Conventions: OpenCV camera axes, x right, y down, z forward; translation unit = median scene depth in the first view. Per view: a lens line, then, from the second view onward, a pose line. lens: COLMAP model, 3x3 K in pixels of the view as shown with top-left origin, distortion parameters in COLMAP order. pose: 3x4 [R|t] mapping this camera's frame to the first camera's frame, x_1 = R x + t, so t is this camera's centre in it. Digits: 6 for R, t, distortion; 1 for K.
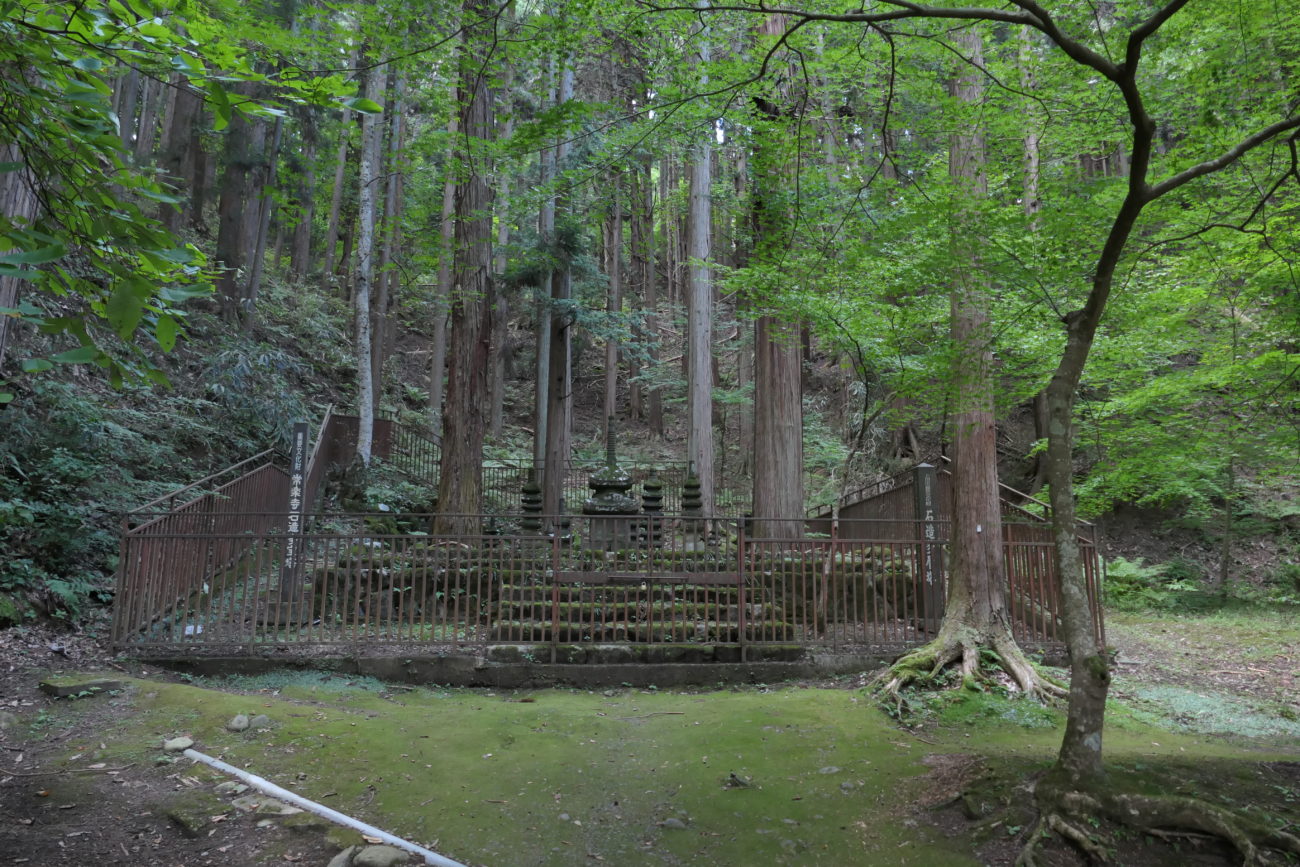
lens RADIAL K [[937.4, 0, 650.8], [0, 937.4, 435.5], [0, 0, 1]] dist [-0.025293, -0.001357]
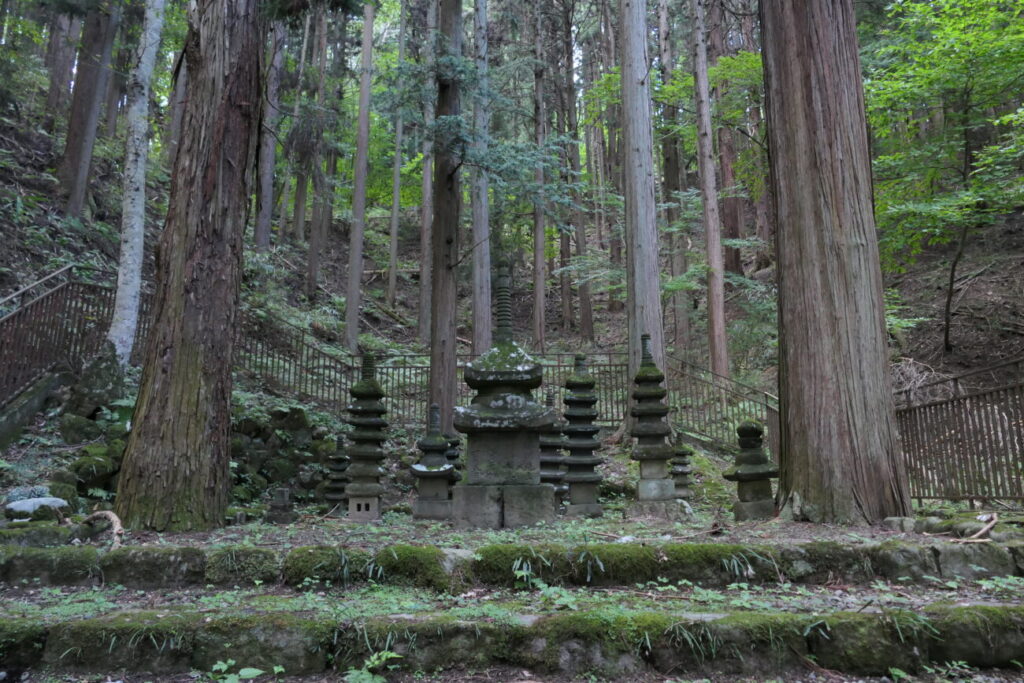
lens RADIAL K [[738.4, 0, 512.4], [0, 738.4, 339.0], [0, 0, 1]] dist [-0.025293, -0.001357]
pose [[0.994831, -0.031146, -0.096646, 0.005786], [0.028961, 0.999294, -0.023935, 0.036837], [0.097323, 0.021013, 0.995031, 0.529948]]
